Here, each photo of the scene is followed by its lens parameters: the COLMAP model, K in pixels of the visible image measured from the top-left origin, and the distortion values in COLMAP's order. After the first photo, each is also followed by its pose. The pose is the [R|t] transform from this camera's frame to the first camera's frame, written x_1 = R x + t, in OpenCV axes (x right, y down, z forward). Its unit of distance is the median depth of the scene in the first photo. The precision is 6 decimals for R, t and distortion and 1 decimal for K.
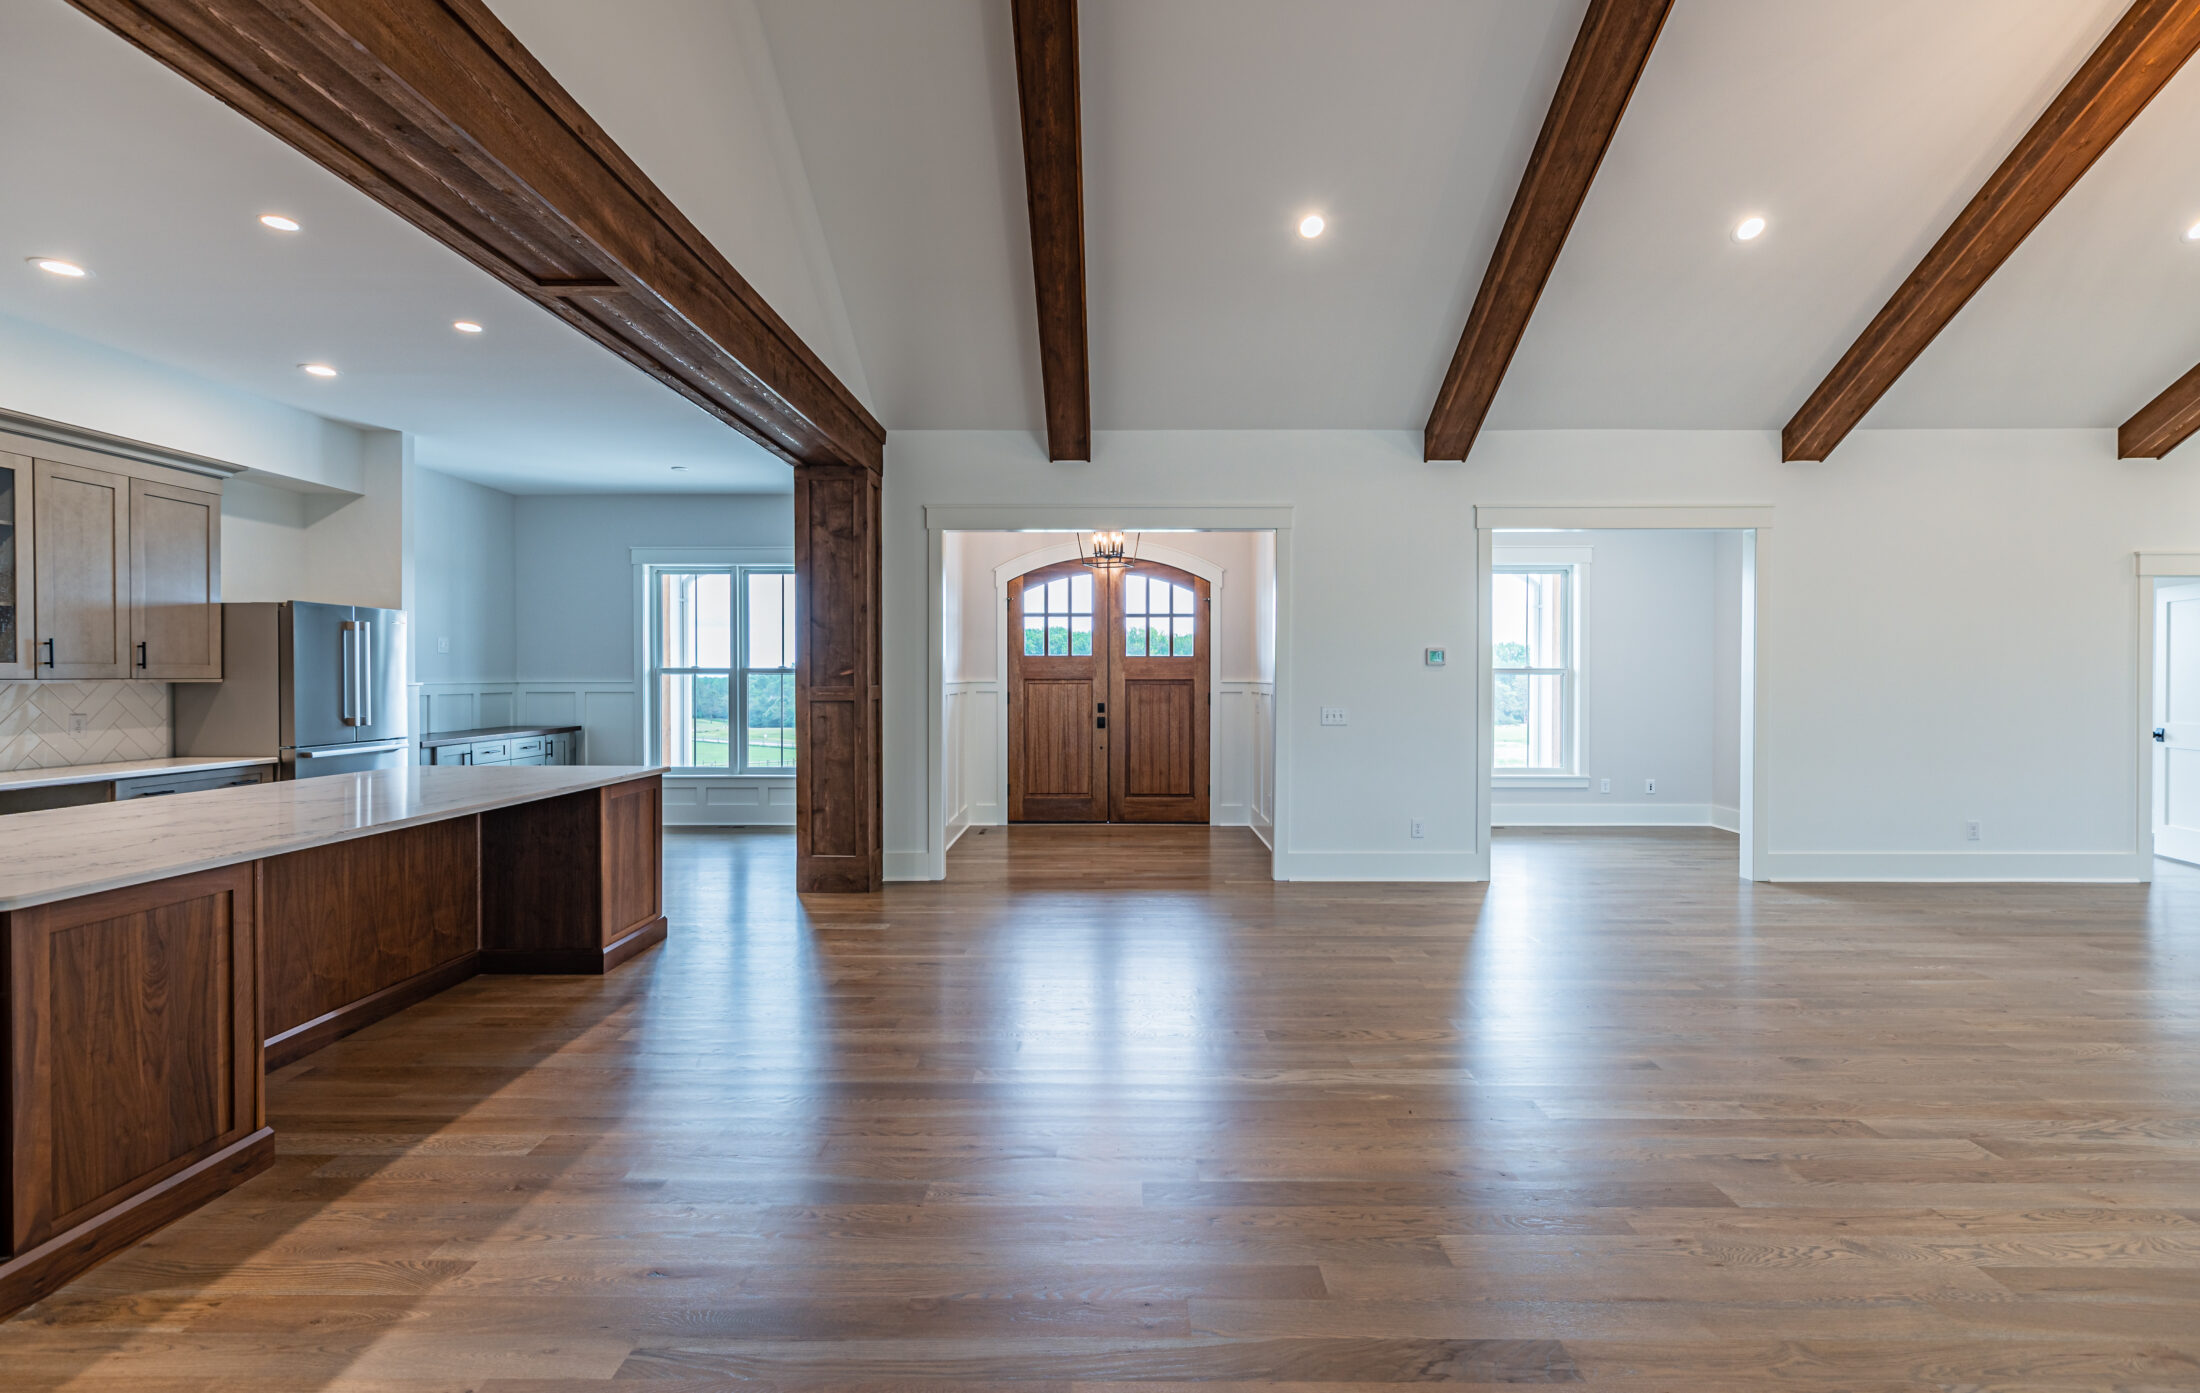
lens RADIAL K [[1011.9, 0, 1100.8], [0, 1011.9, 695.3], [0, 0, 1]] dist [-0.012880, 0.000675]
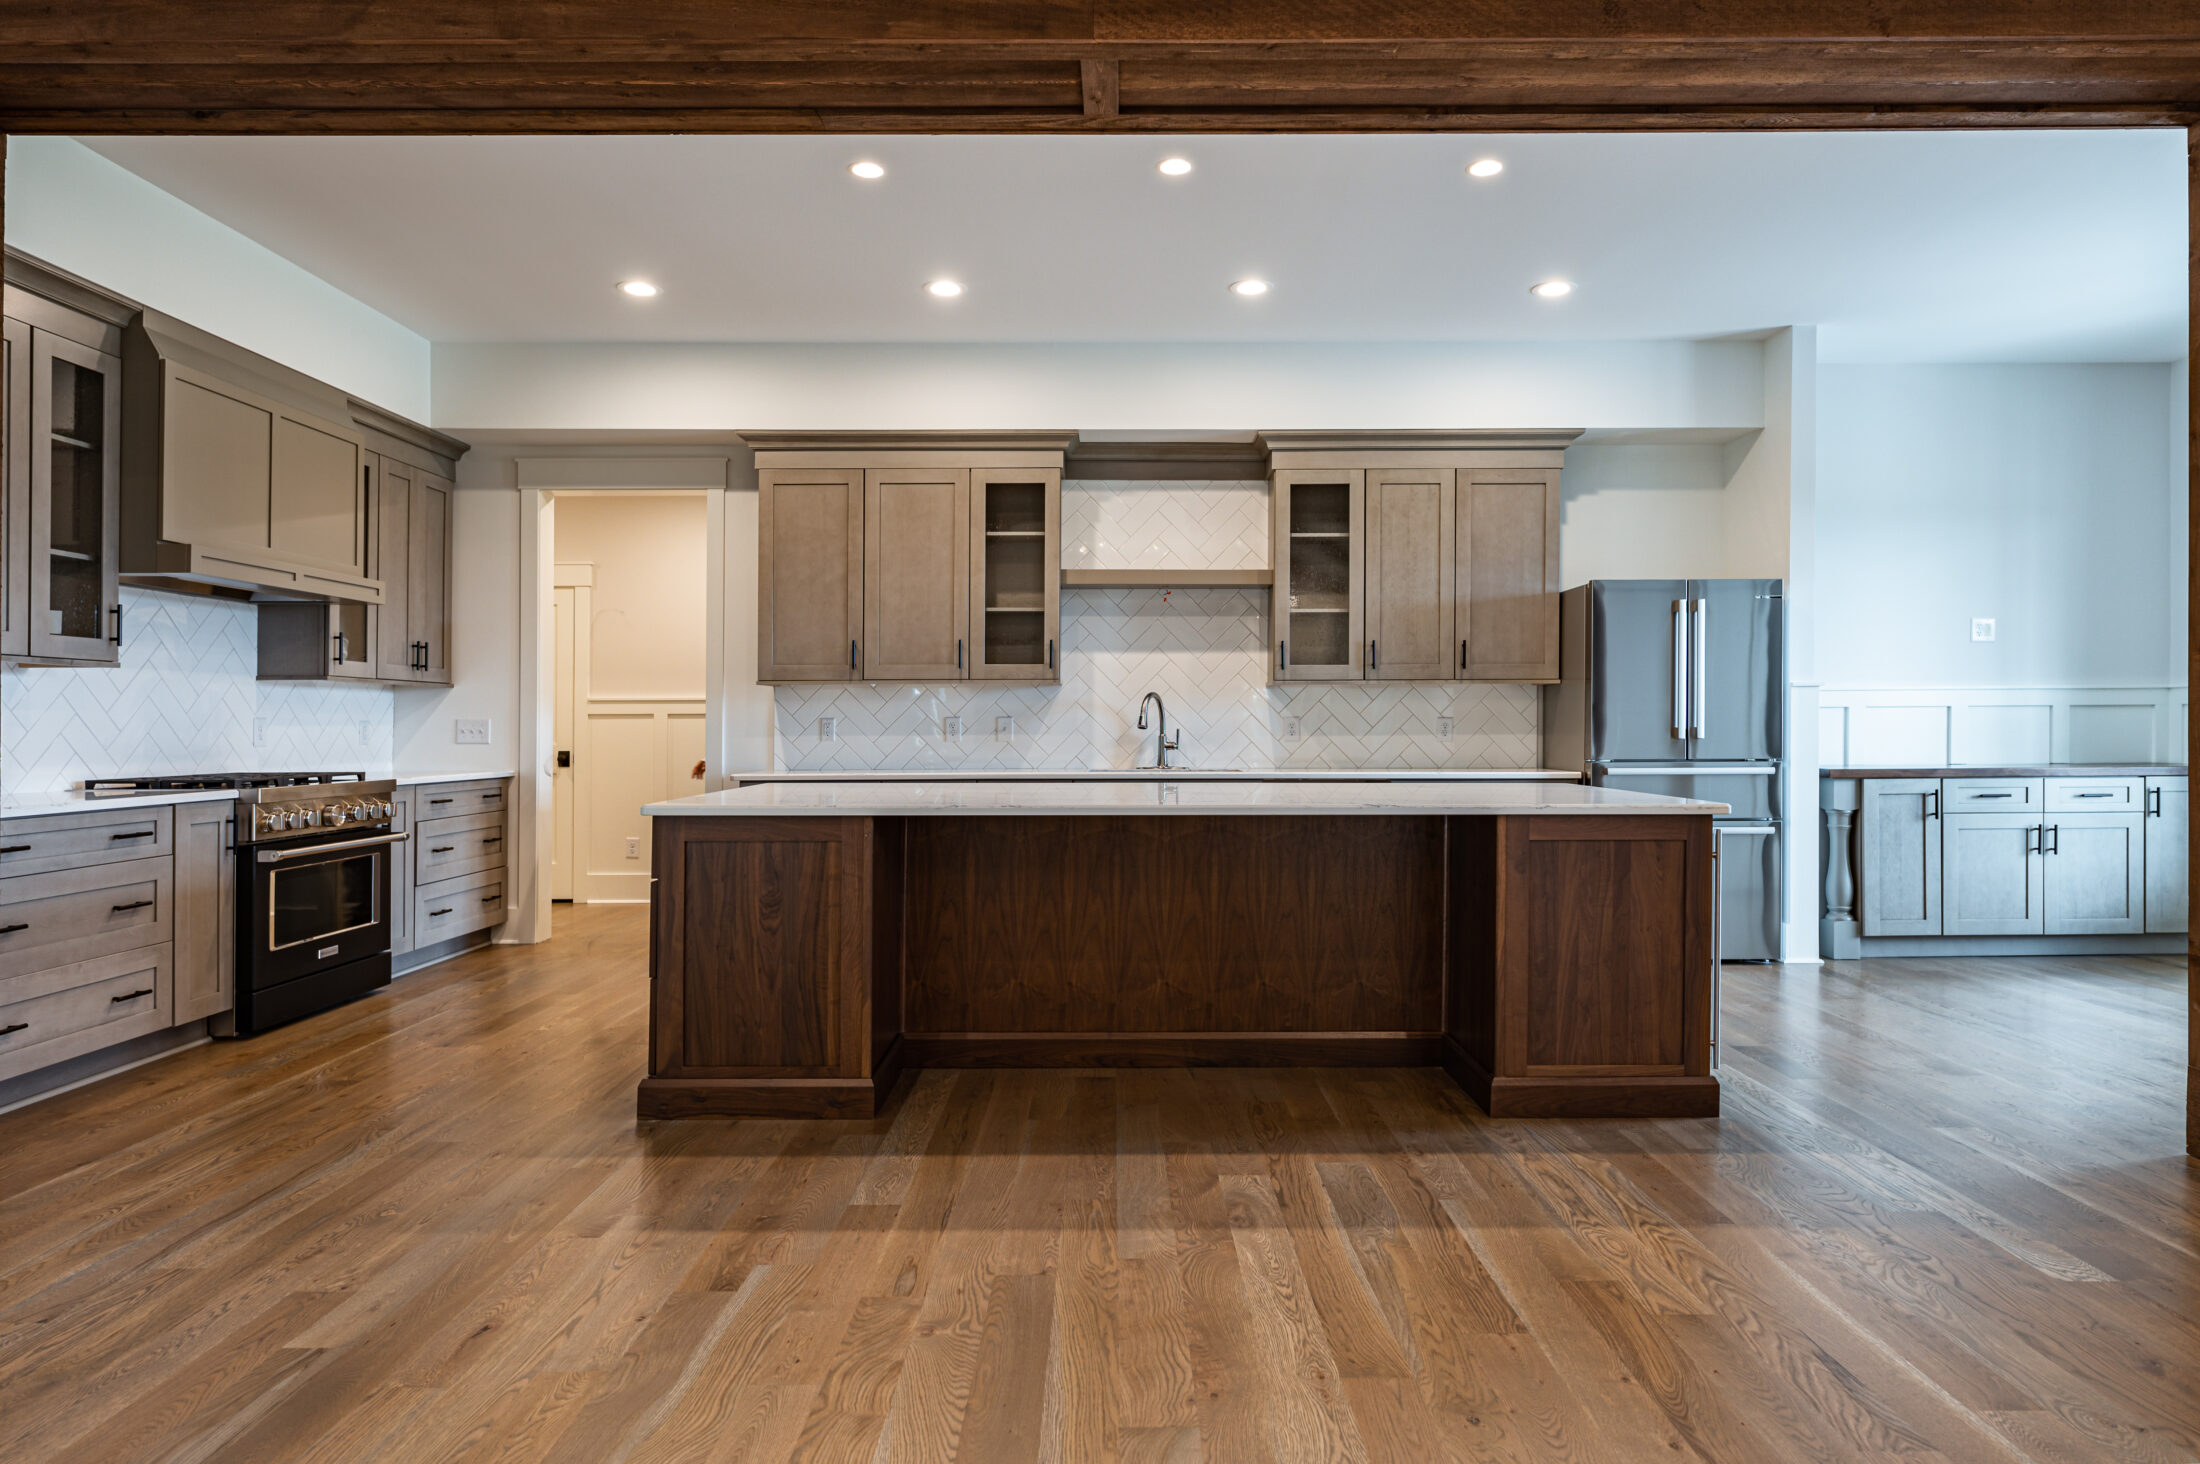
lens RADIAL K [[1296.4, 0, 1089.5], [0, 1296.4, 723.2], [0, 0, 1]] dist [-0.001745, -0.003393]
pose [[0.000175, -0.002859, -0.999996, 0.252991], [-0.017667, 0.999840, -0.002862, 0.032894], [0.999844, 0.017668, 0.000124, 0.616644]]
